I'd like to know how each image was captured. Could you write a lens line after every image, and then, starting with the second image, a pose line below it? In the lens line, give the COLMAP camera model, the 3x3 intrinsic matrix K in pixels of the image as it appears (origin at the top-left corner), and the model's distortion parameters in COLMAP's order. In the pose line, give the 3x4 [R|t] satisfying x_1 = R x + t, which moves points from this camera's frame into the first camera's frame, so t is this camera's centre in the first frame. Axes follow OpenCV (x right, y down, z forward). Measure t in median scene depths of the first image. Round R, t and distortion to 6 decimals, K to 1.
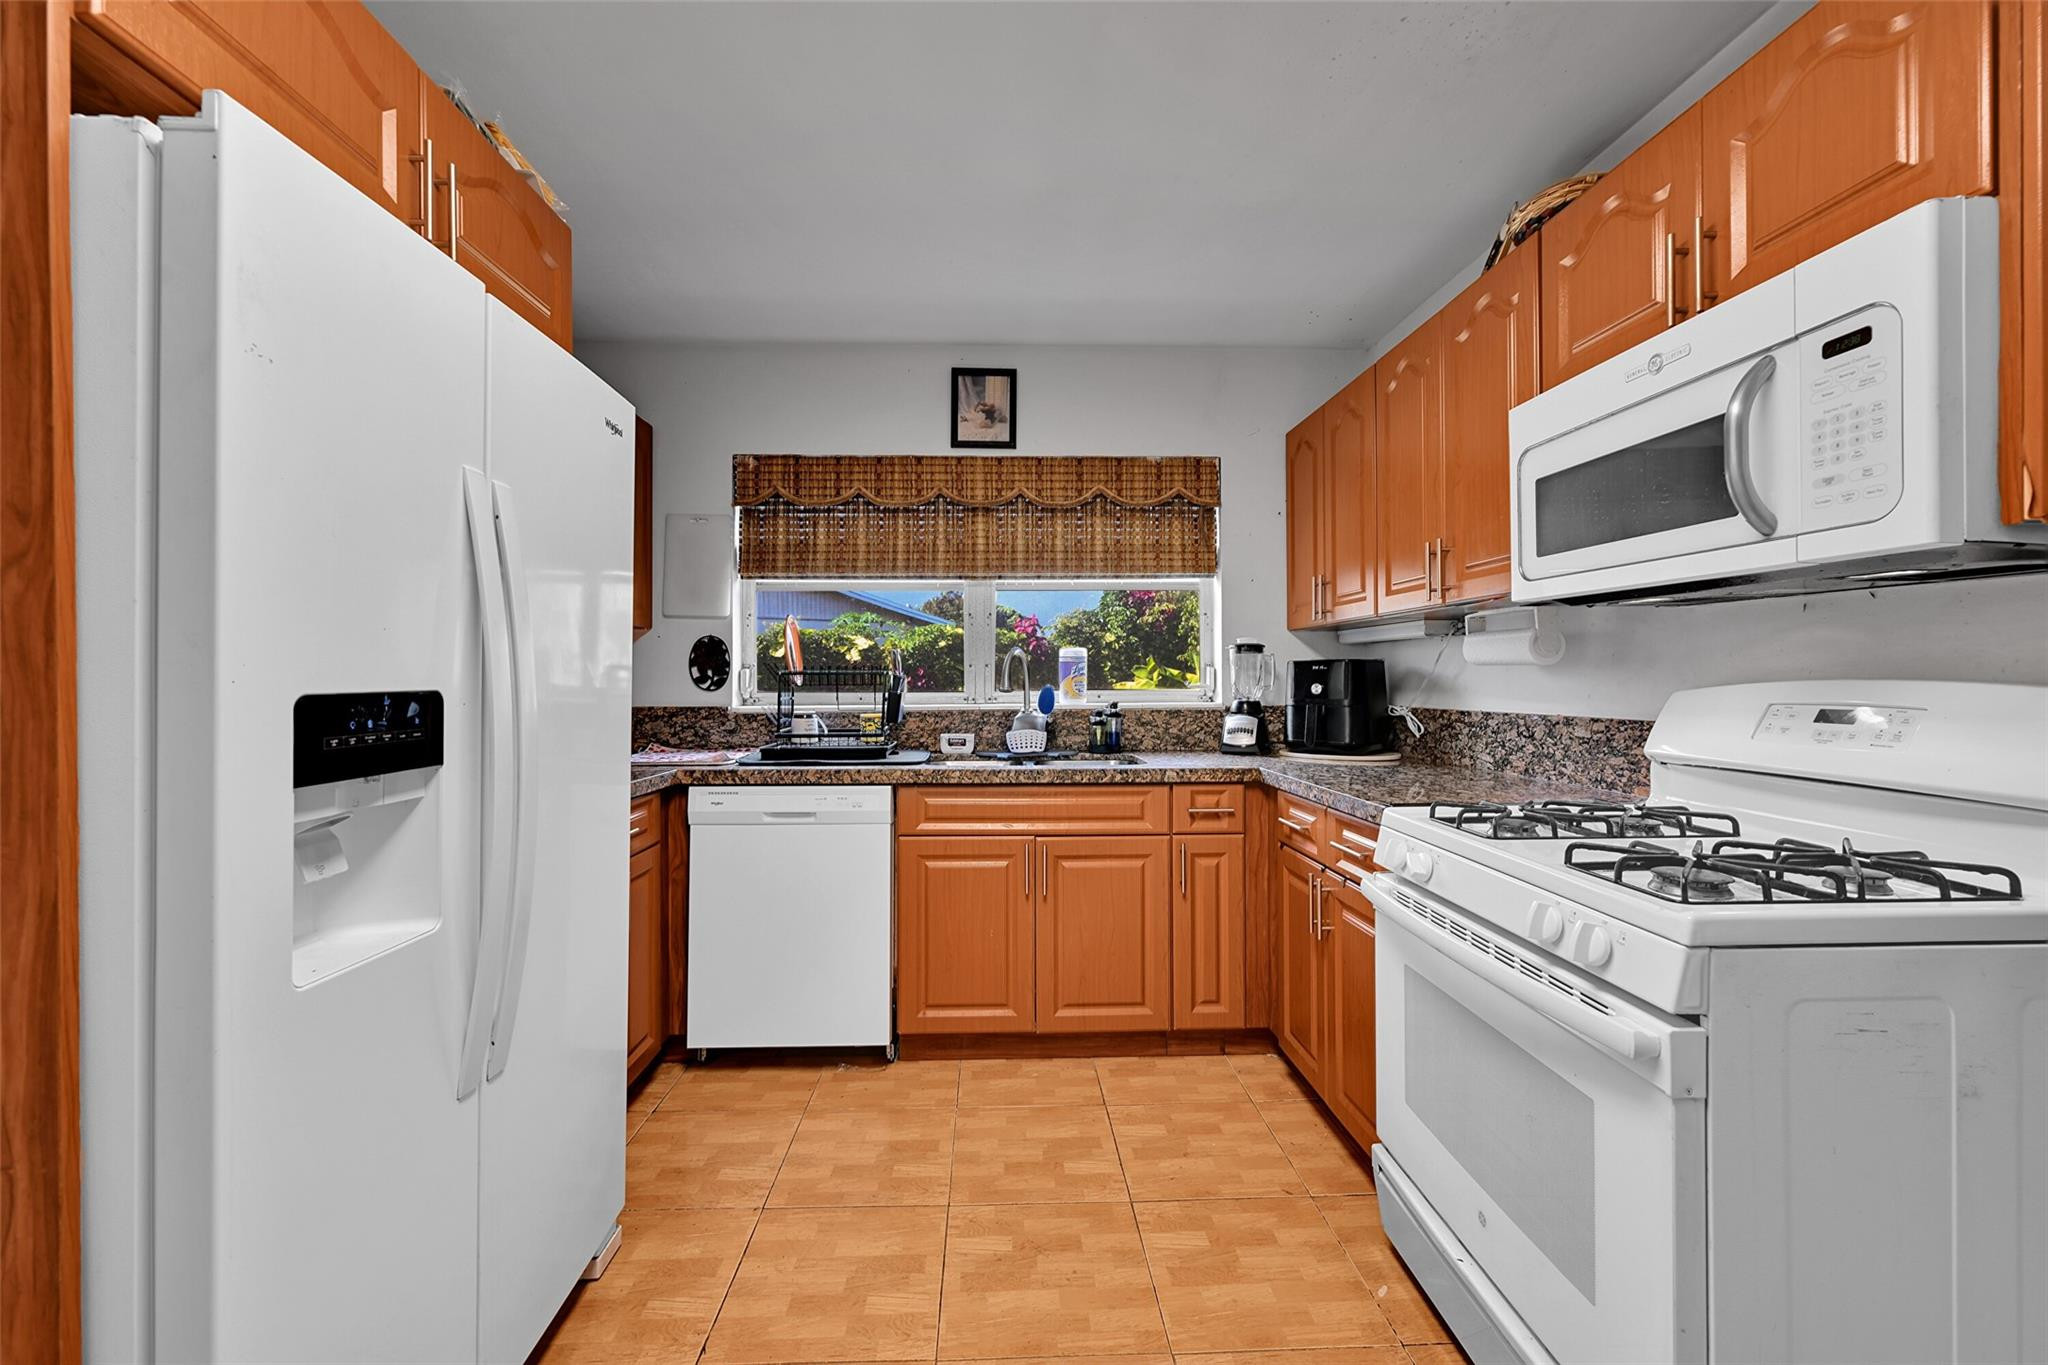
lens RADIAL K [[810.3, 0, 1024.0], [0, 810.3, 682.5], [0, 0, 1]] dist [-0.002322, 0.000033]
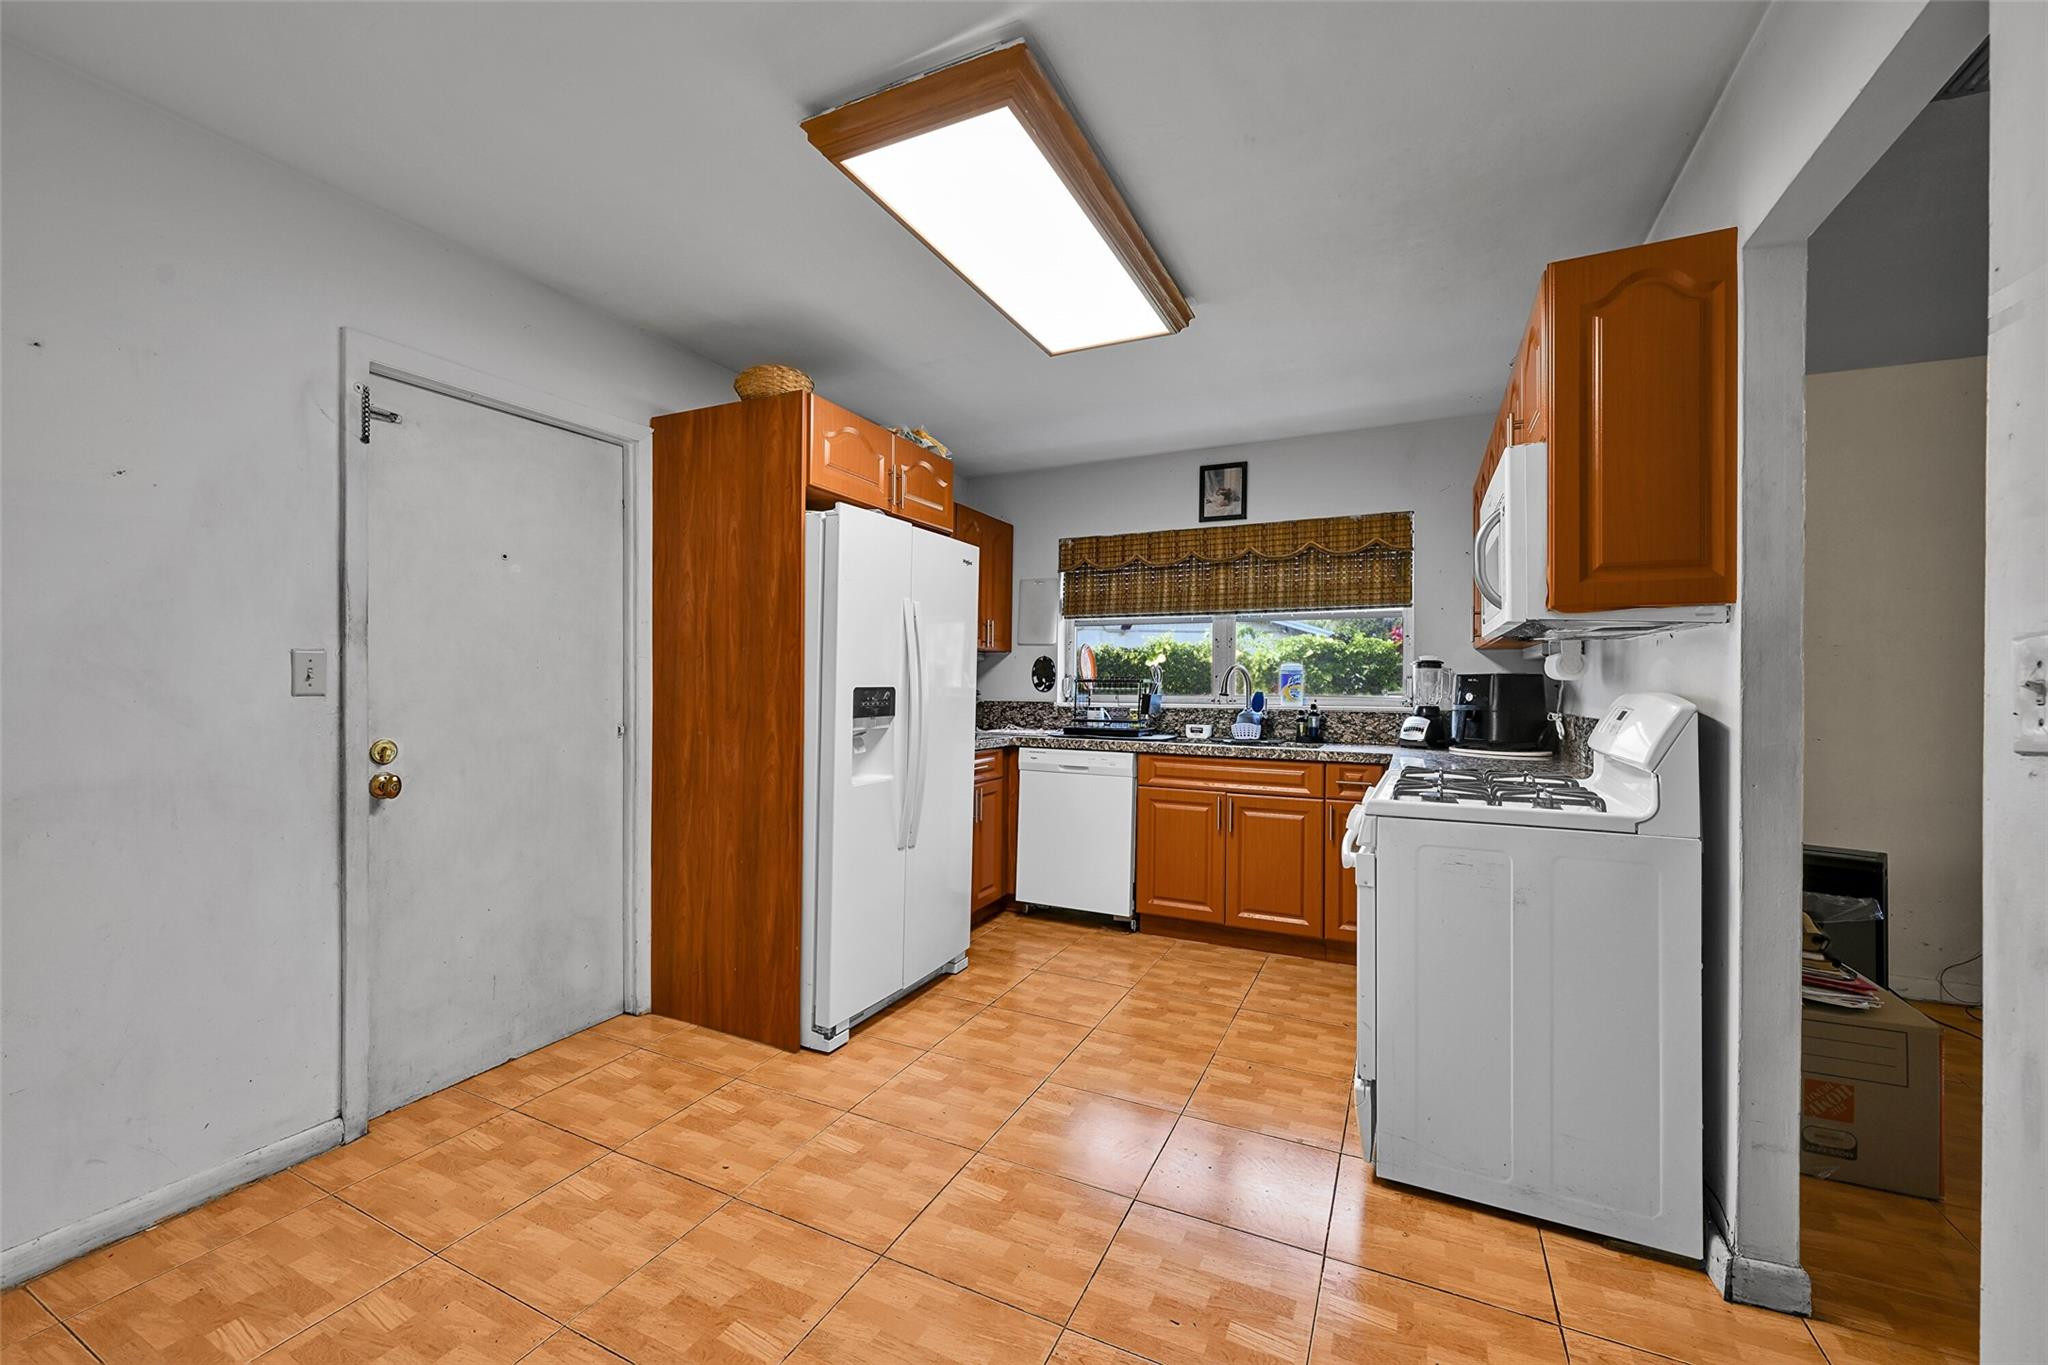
lens RADIAL K [[810.3, 0, 1024.0], [0, 810.3, 682.5], [0, 0, 1]] dist [-0.002322, 0.000033]
pose [[0.883313, 0.009543, -0.468687, 0.324115], [-0.013339, 0.999900, -0.004780, 0.000527], [0.468594, 0.010474, 0.883351, -0.413954]]
